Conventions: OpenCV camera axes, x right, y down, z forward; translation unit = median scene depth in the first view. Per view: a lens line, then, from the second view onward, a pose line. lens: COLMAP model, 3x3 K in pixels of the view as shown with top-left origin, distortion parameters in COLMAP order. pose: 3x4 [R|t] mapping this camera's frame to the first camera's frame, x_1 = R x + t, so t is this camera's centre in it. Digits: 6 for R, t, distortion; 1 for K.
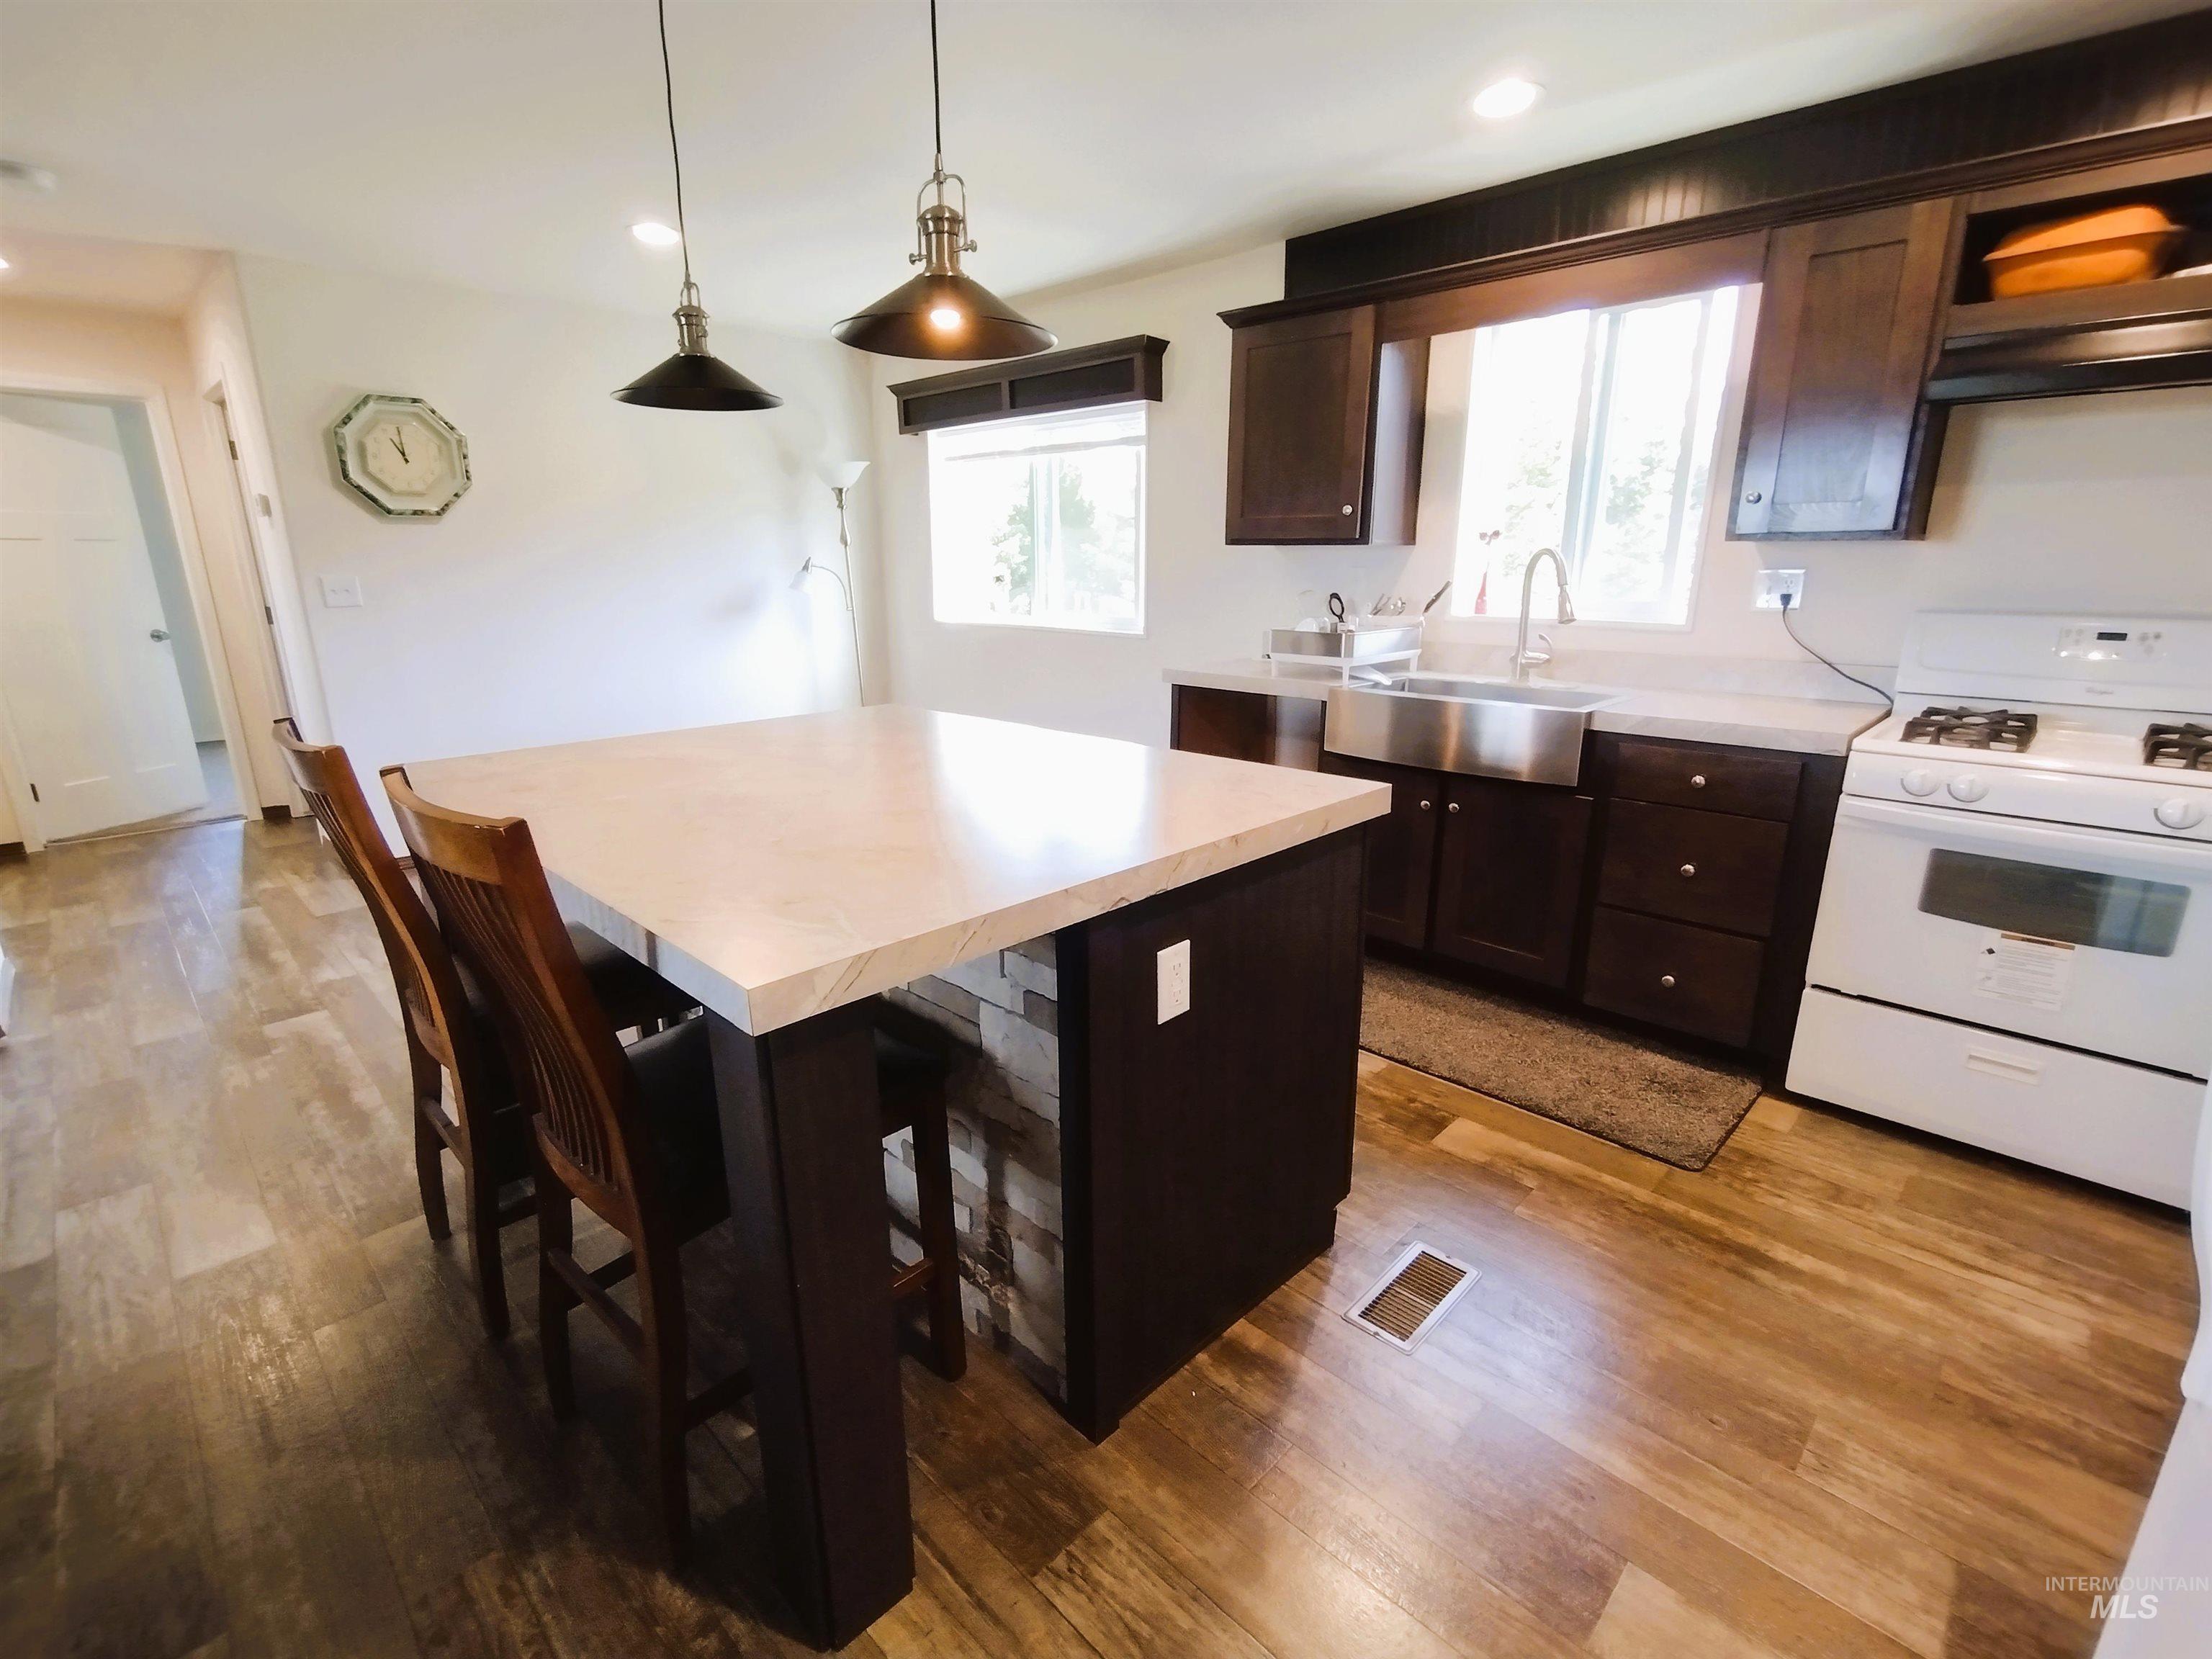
lens RADIAL K [[1015.1, 0, 1084.4], [0, 1015.1, 832.1], [0, 0, 1]] dist [-0.000863, 0.001092]
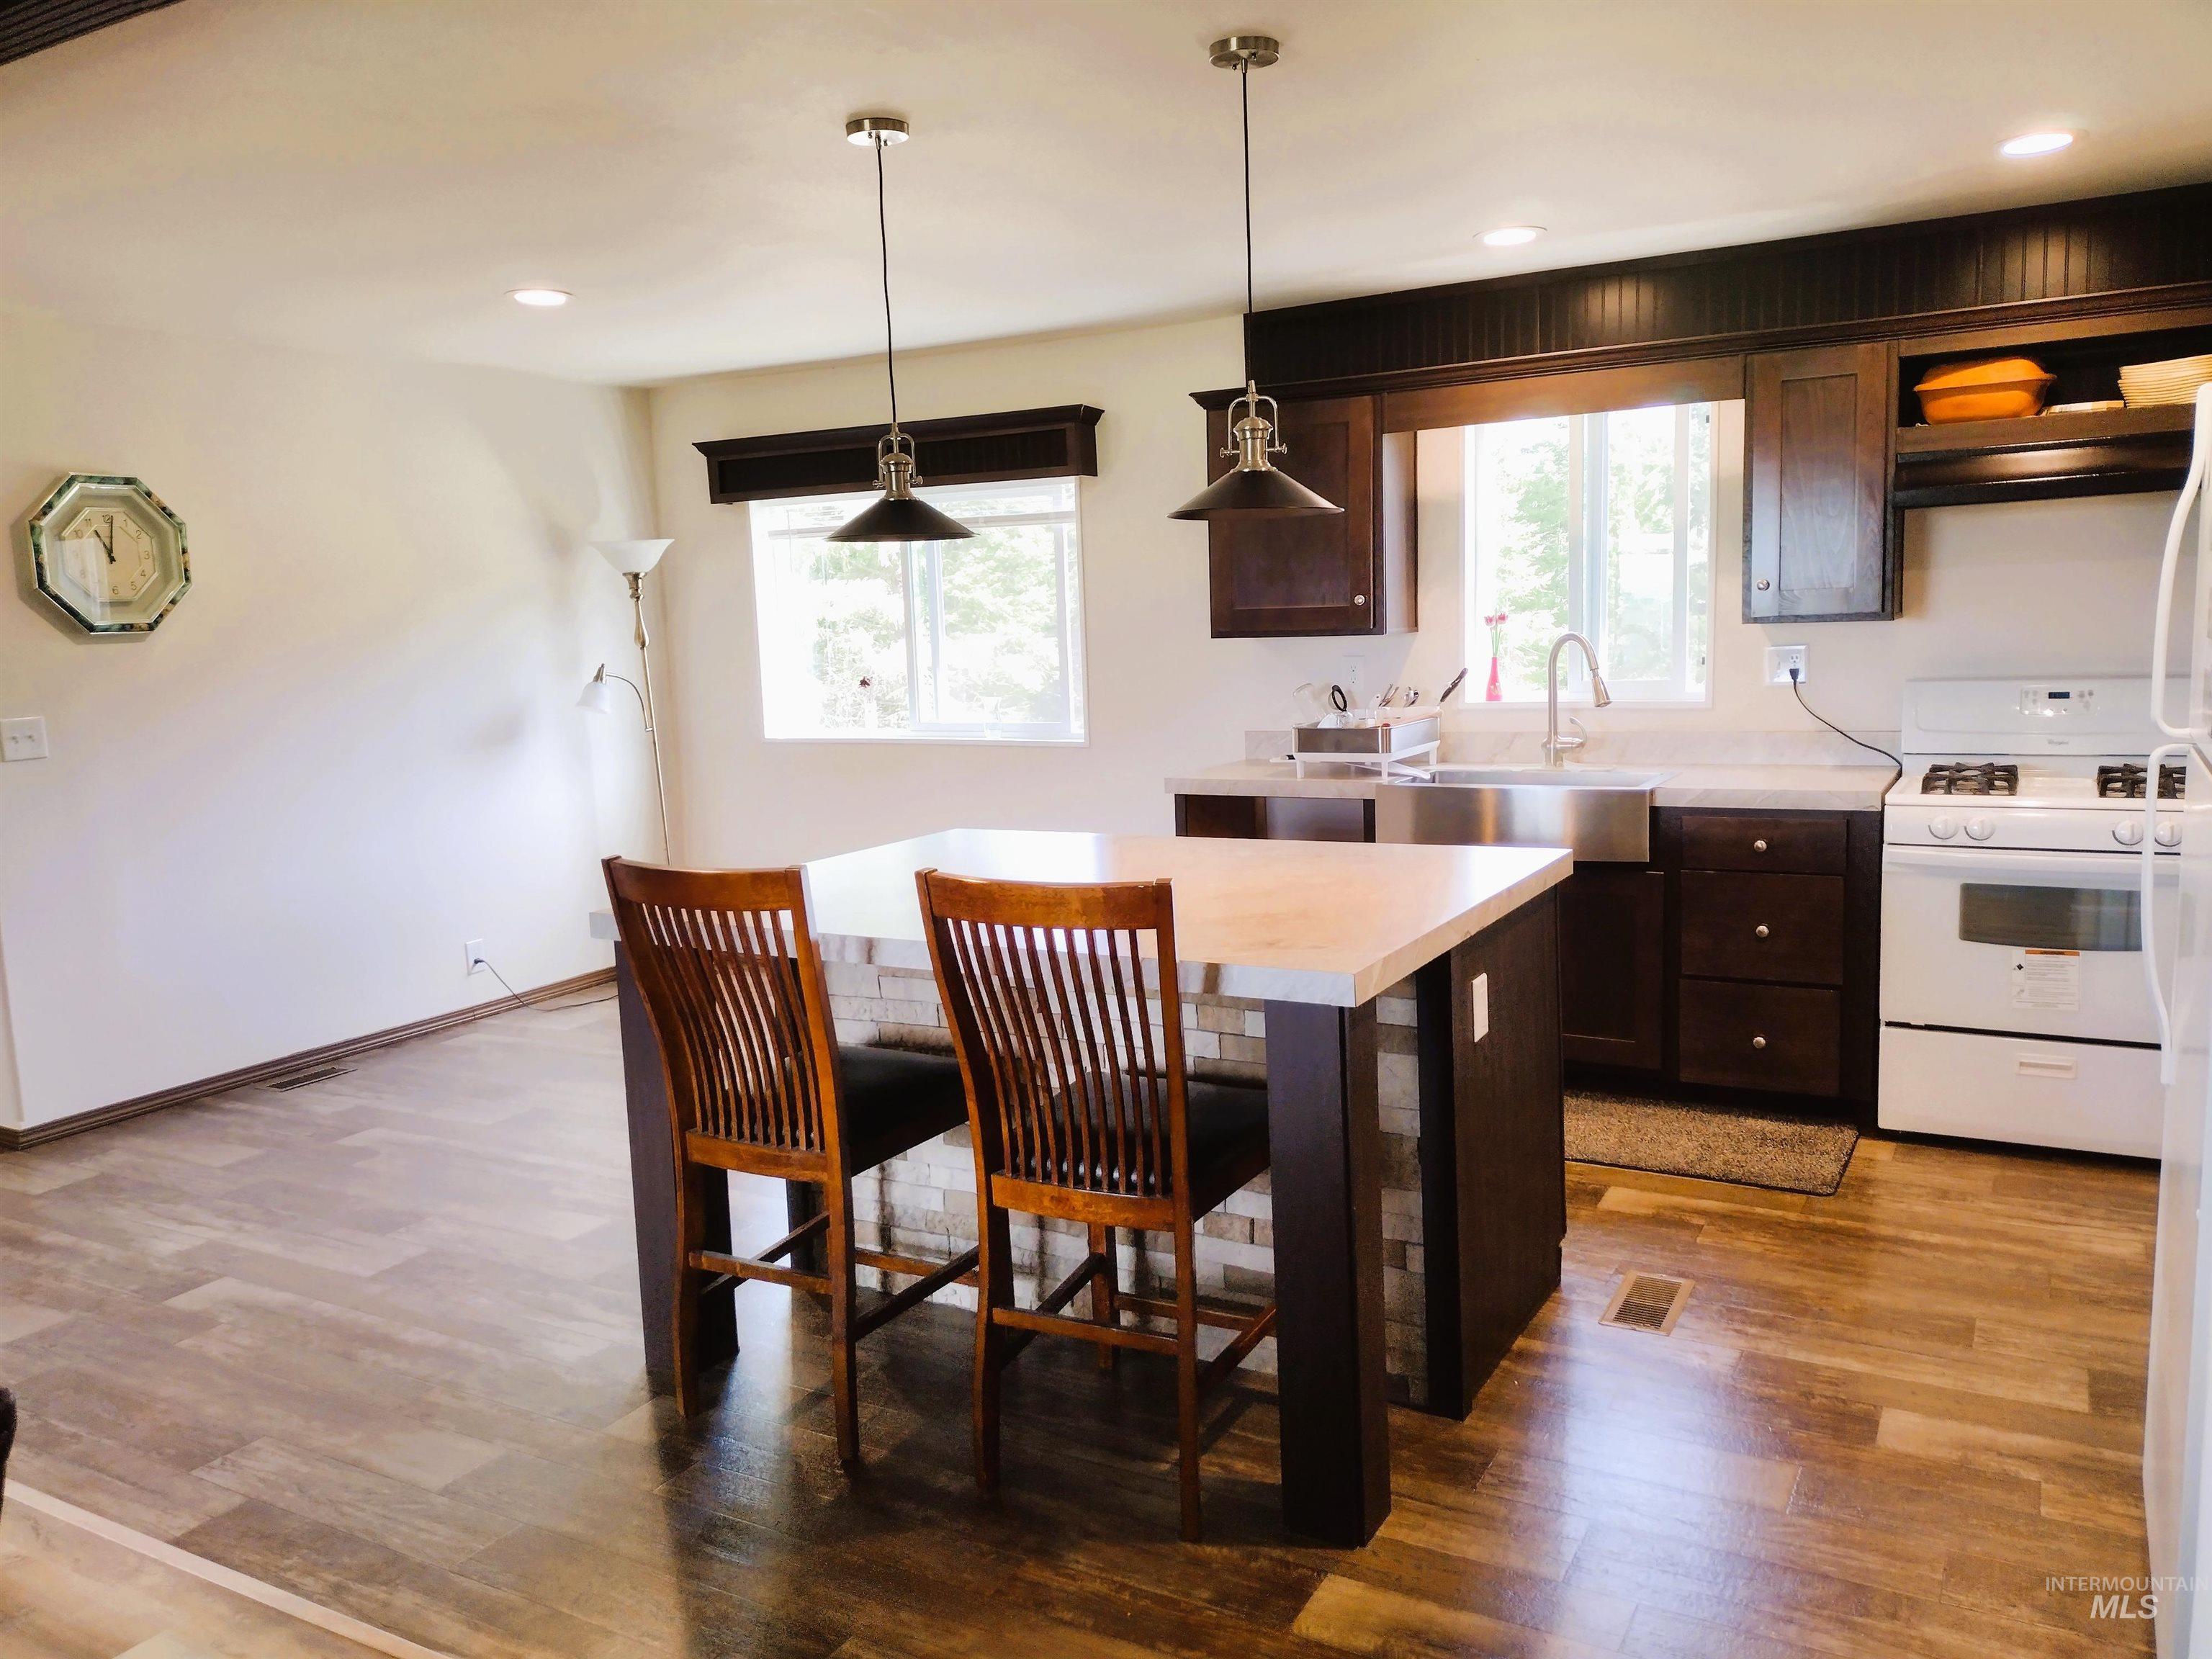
lens RADIAL K [[1661.4, 0, 1089.0], [0, 1661.4, 833.9], [0, 0, 1]] dist [0.060998, -0.064422]
pose [[0.963674, -0.065939, 0.258813, -0.515802], [0.101097, 0.986997, -0.124964, 0.084239], [-0.247208, 0.146590, 0.957810, -0.499477]]
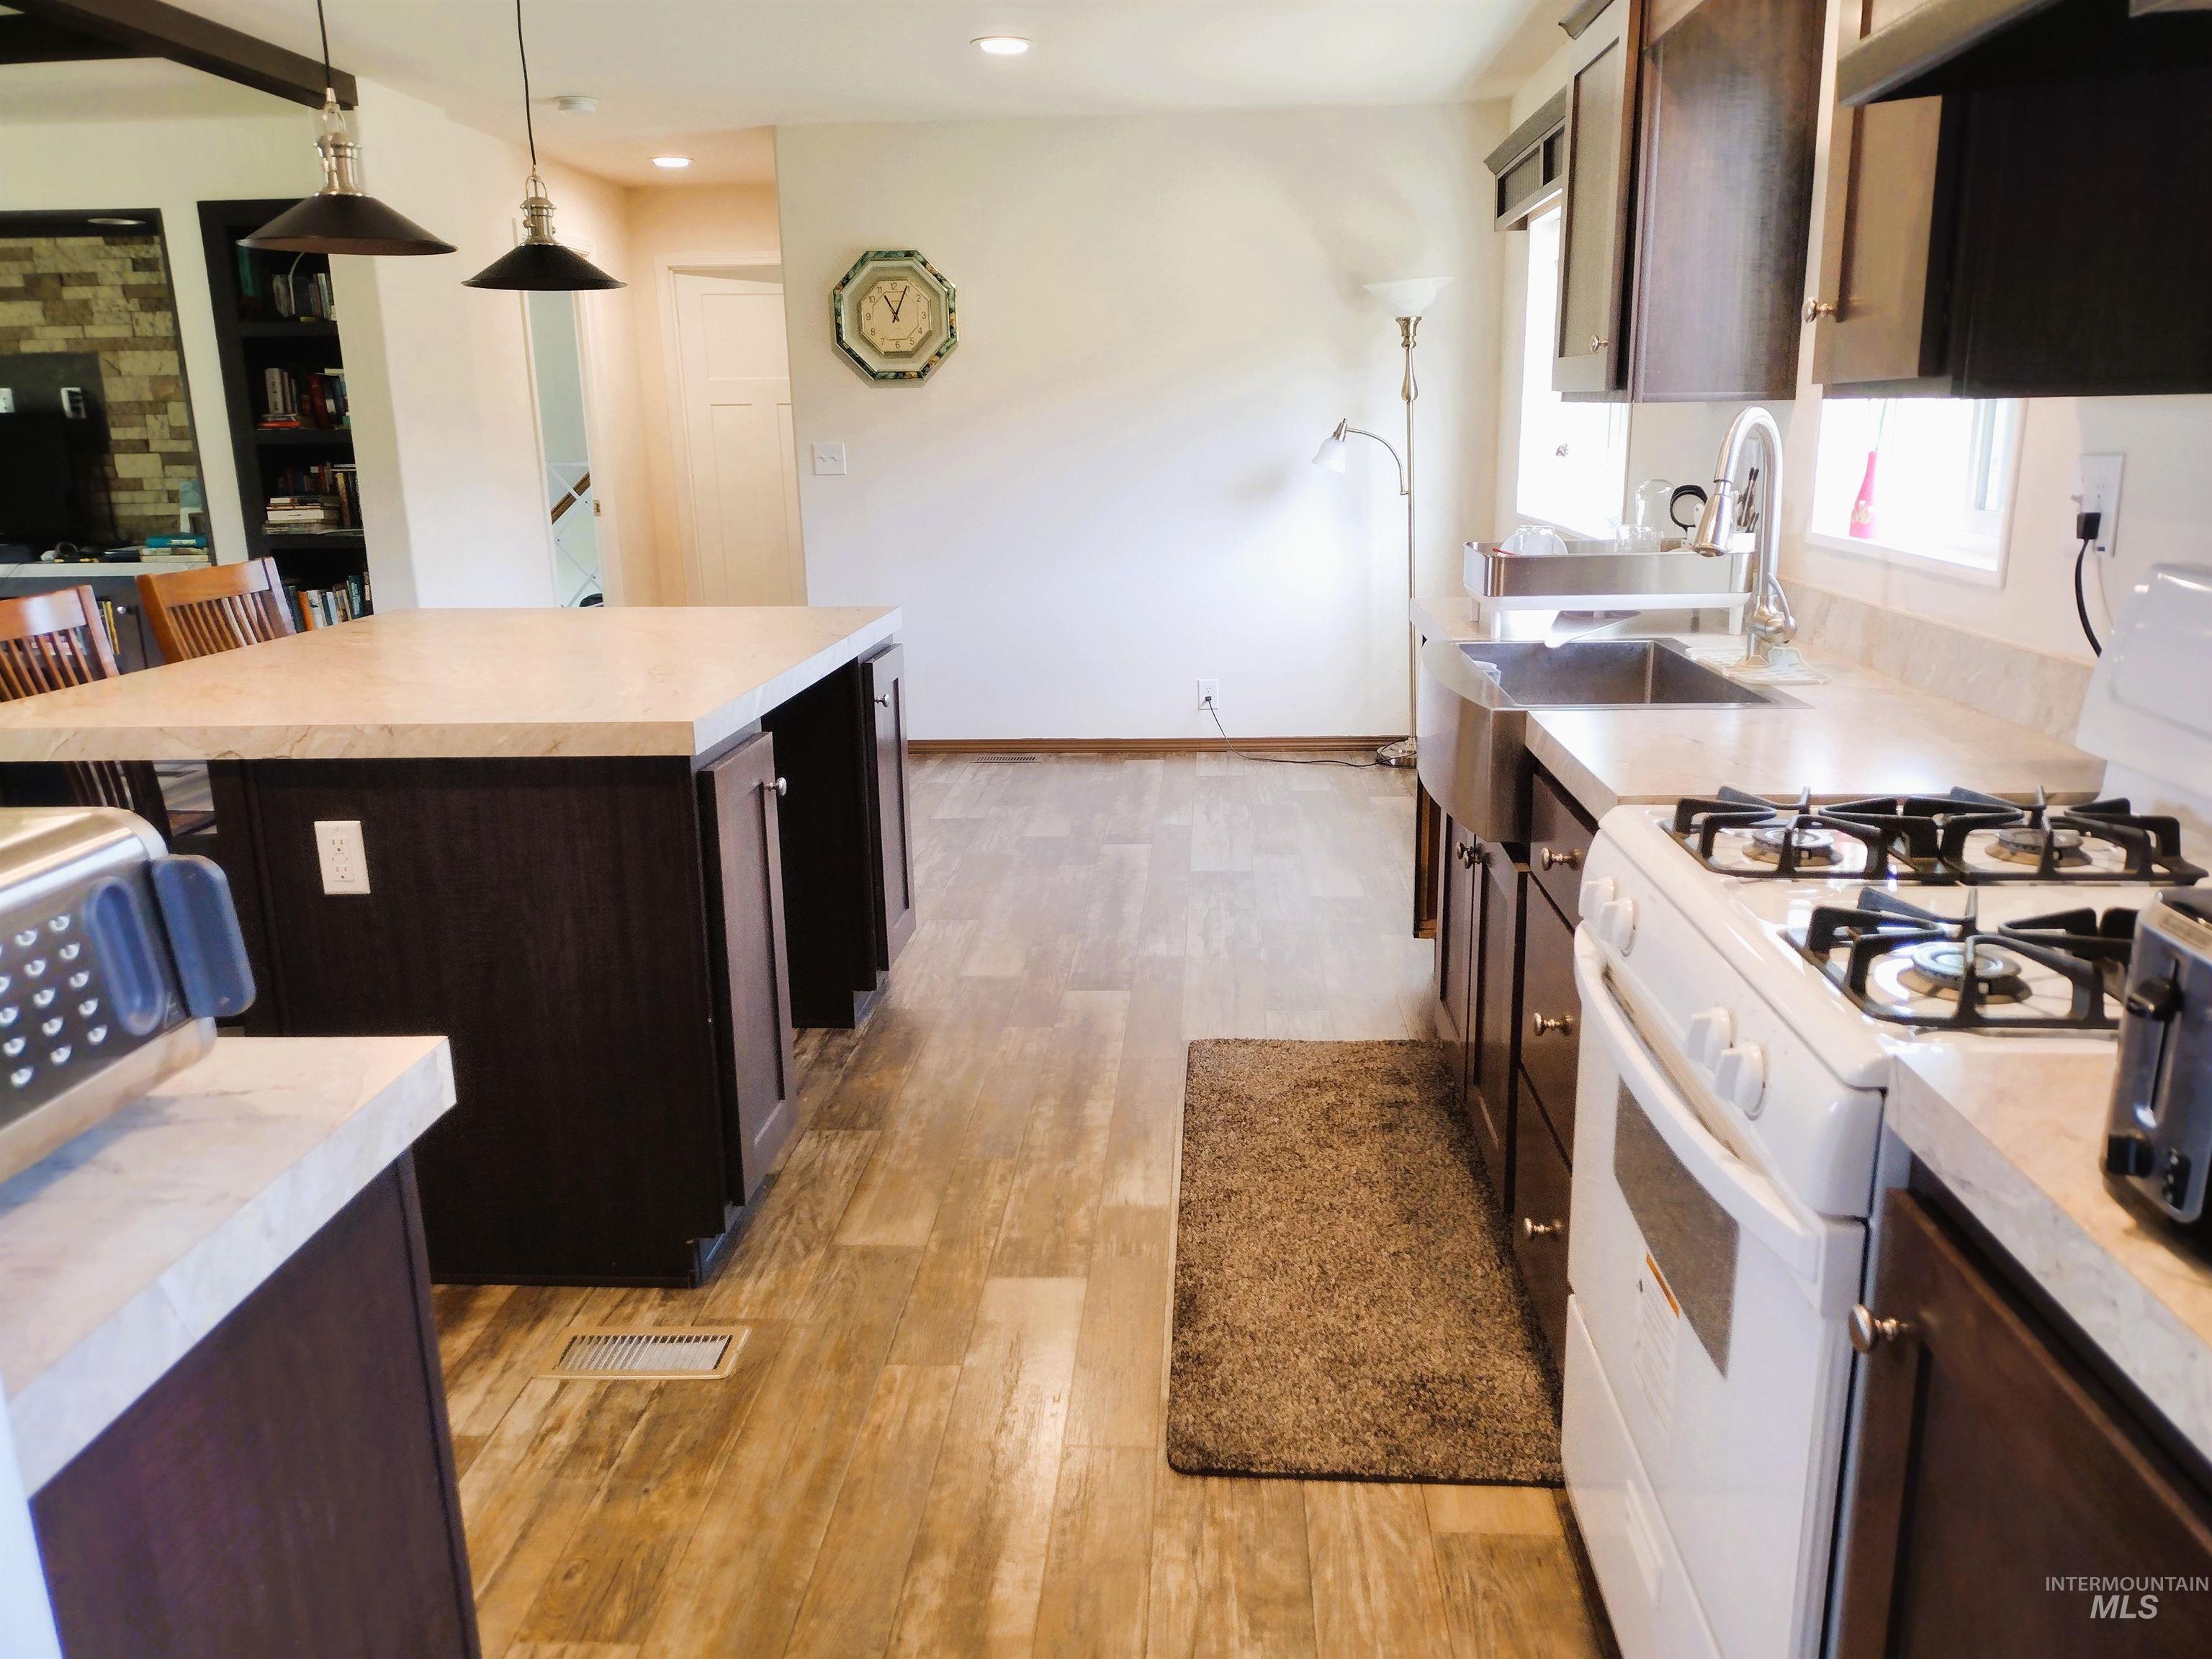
lens RADIAL K [[1661.4, 0, 1107.6], [0, 1661.4, 818.7], [0, 0, 1]] dist [0.060998, -0.064422]
pose [[0.661828, 0.170867, -0.729923, 1.058623], [-0.184110, 0.980905, 0.062685, -0.080874], [0.726696, 0.092899, 0.680648, 0.232857]]
